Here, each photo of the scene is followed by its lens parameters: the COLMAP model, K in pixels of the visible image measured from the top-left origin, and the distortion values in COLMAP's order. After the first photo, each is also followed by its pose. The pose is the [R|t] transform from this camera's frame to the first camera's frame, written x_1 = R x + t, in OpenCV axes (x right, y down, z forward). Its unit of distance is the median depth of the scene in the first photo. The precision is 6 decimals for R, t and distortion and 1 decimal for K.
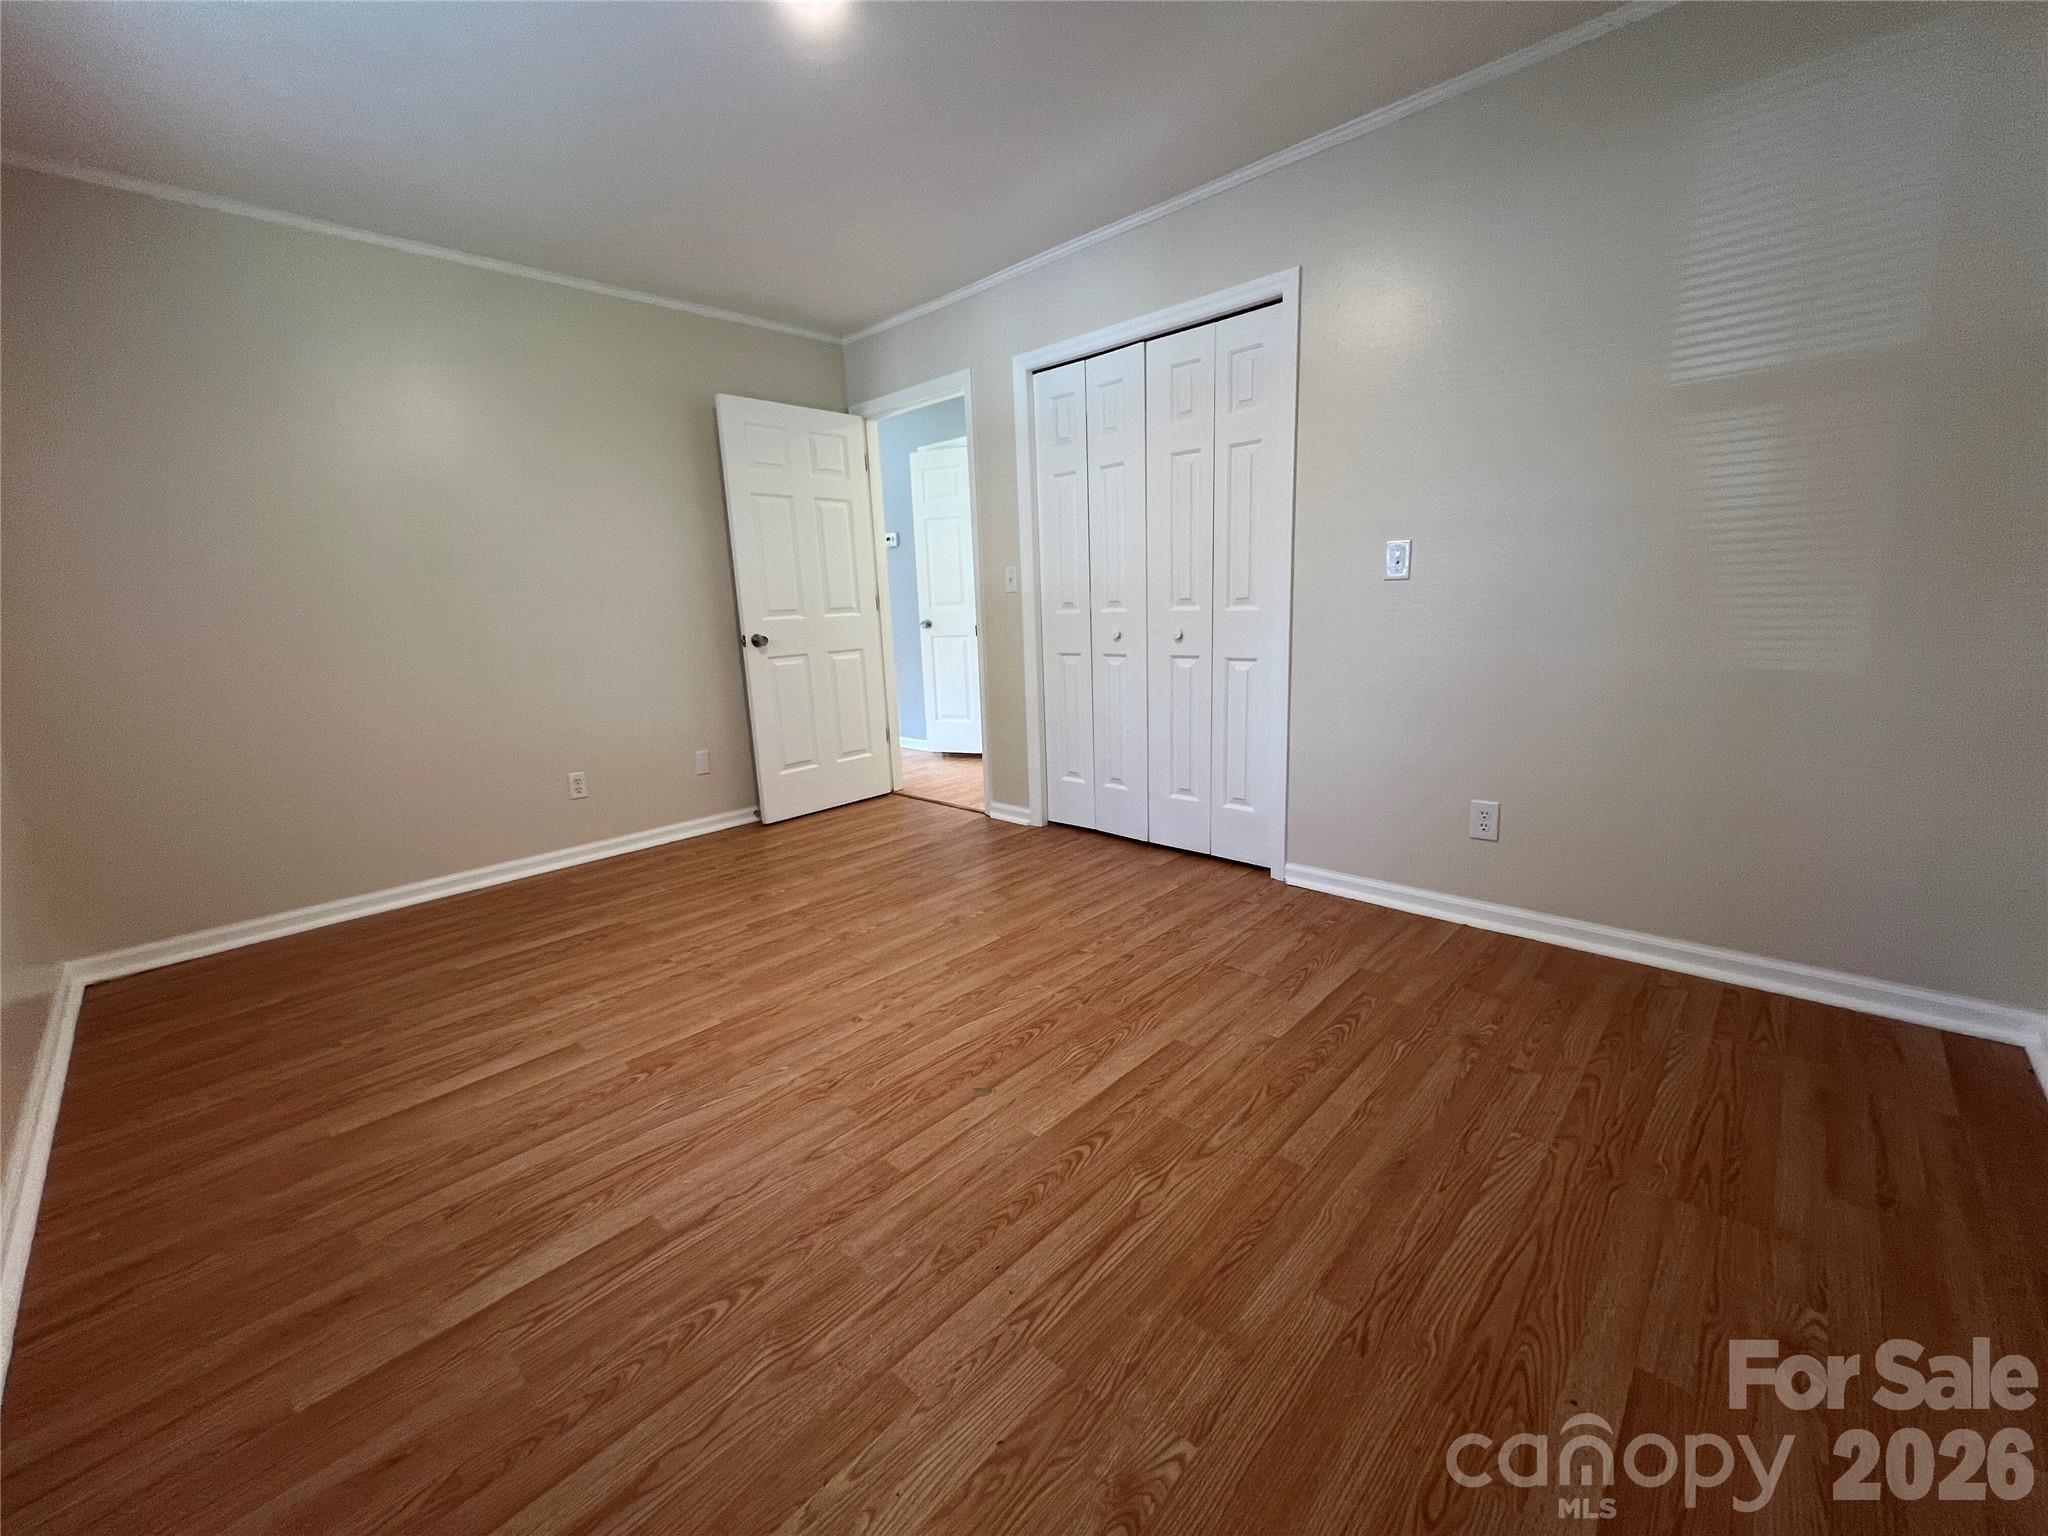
lens RADIAL K [[820.3, 0, 1018.6], [0, 820.3, 766.1], [0, 0, 1]] dist [-0.003510, 0.000434]
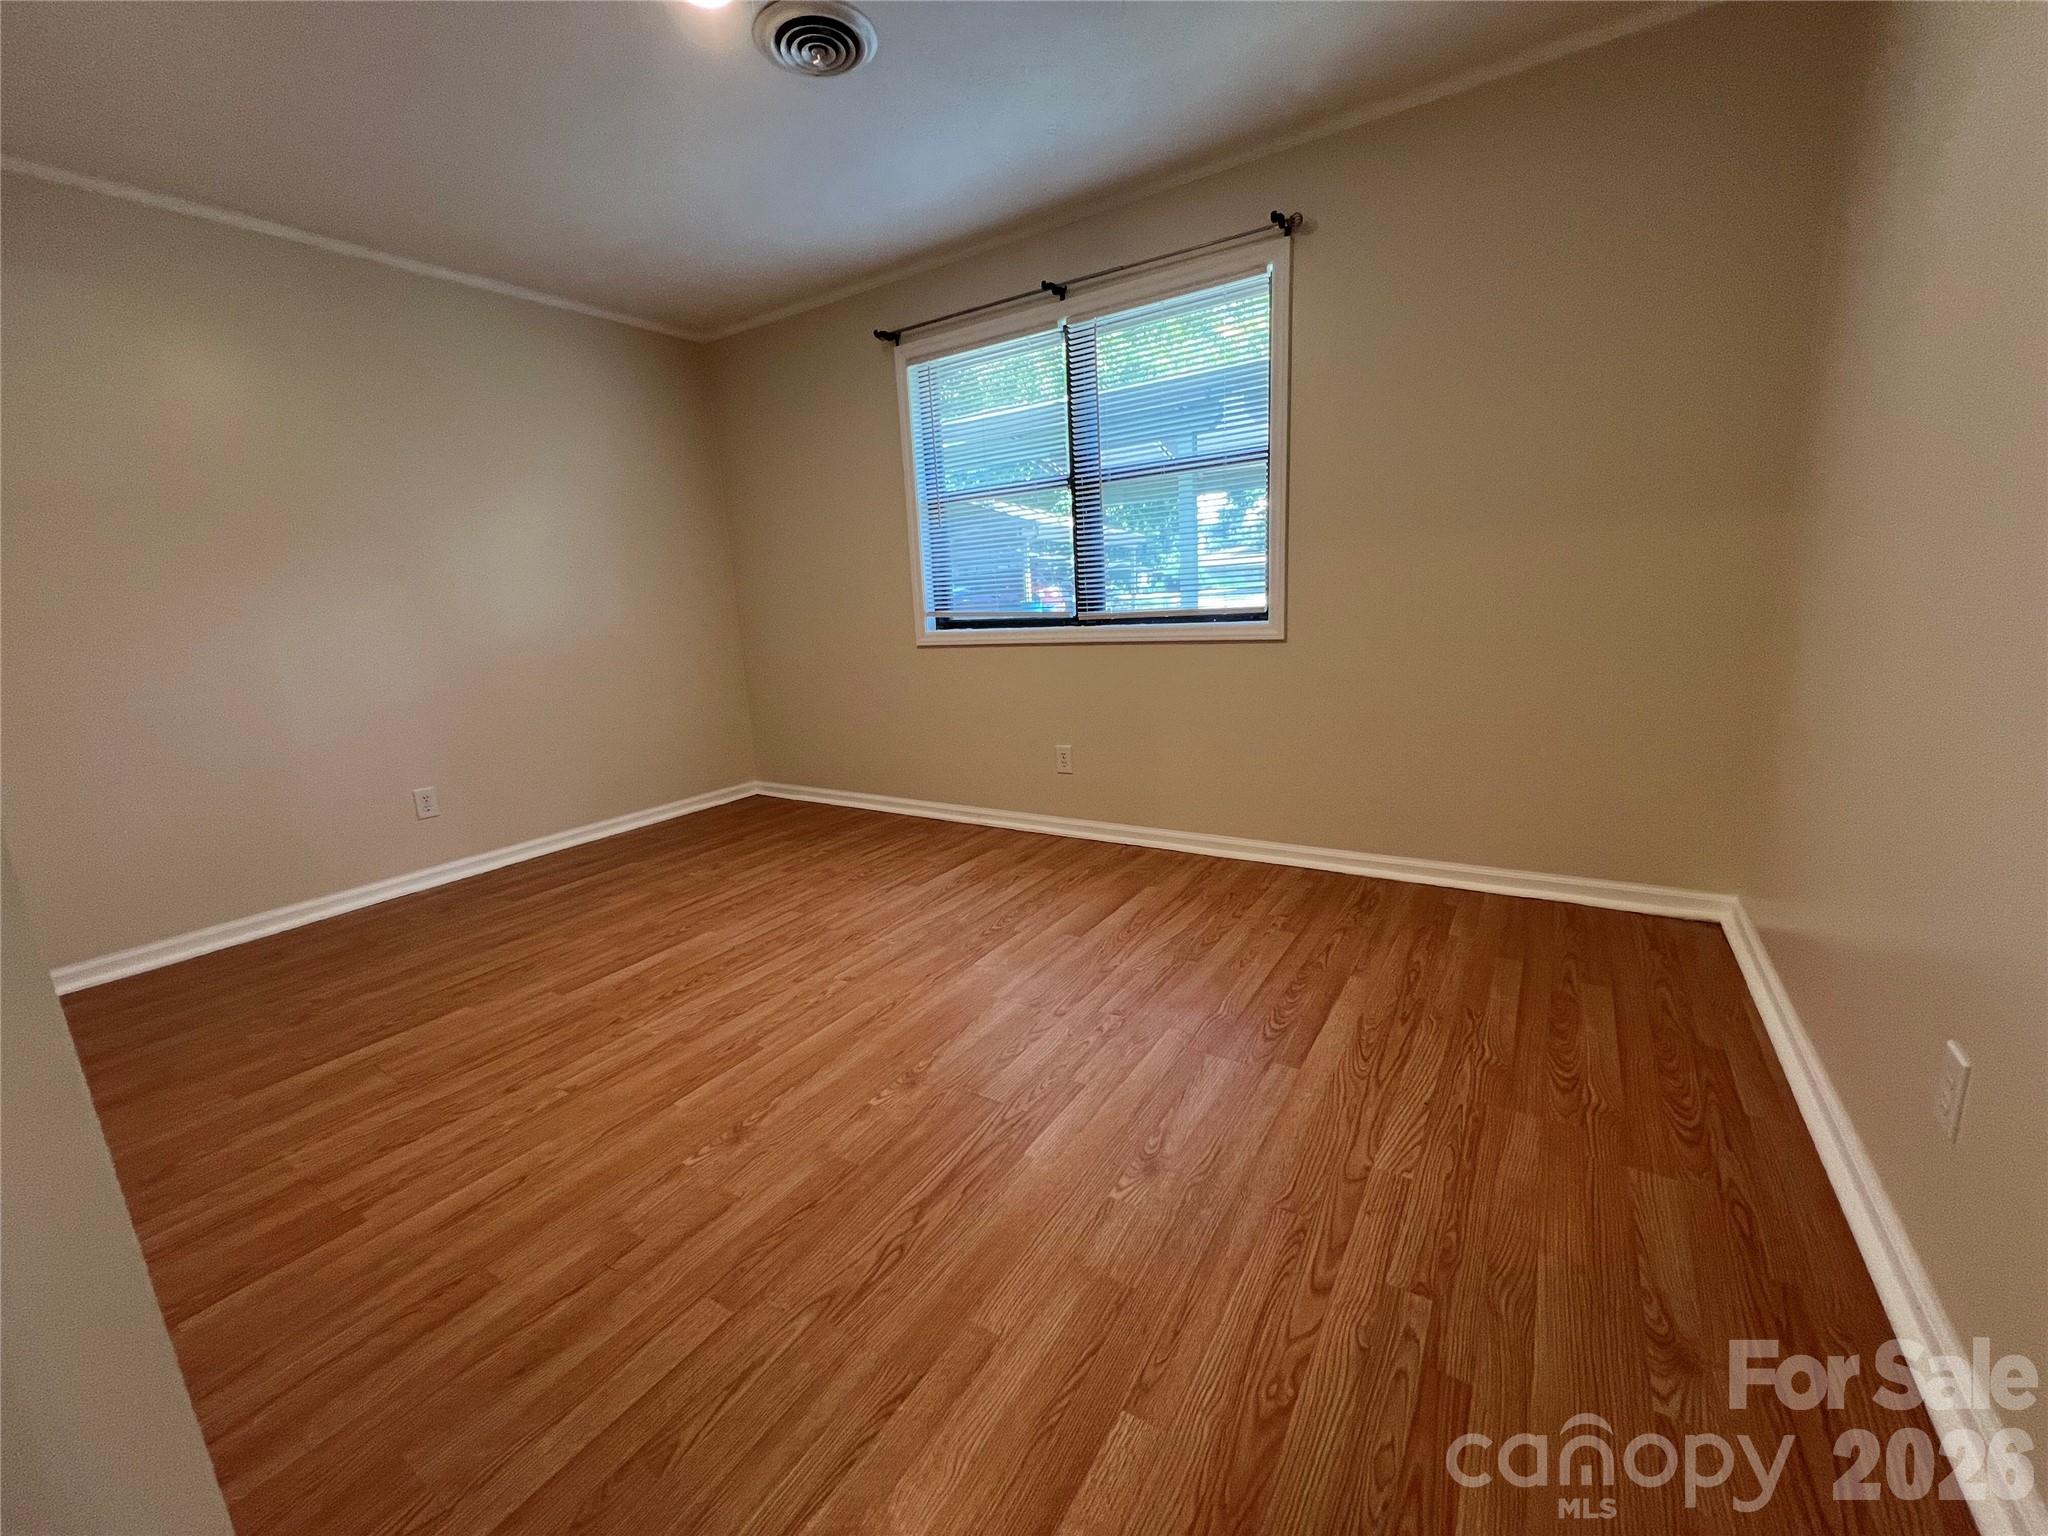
lens RADIAL K [[820.3, 0, 1022.6], [0, 820.3, 767.0], [0, 0, 1]] dist [-0.003510, 0.000434]
pose [[-0.977720, 0.131026, -0.163997, -0.285629], [0.054204, 0.912362, 0.405781, -0.378519], [0.202792, 0.387851, -0.899137, 1.937858]]
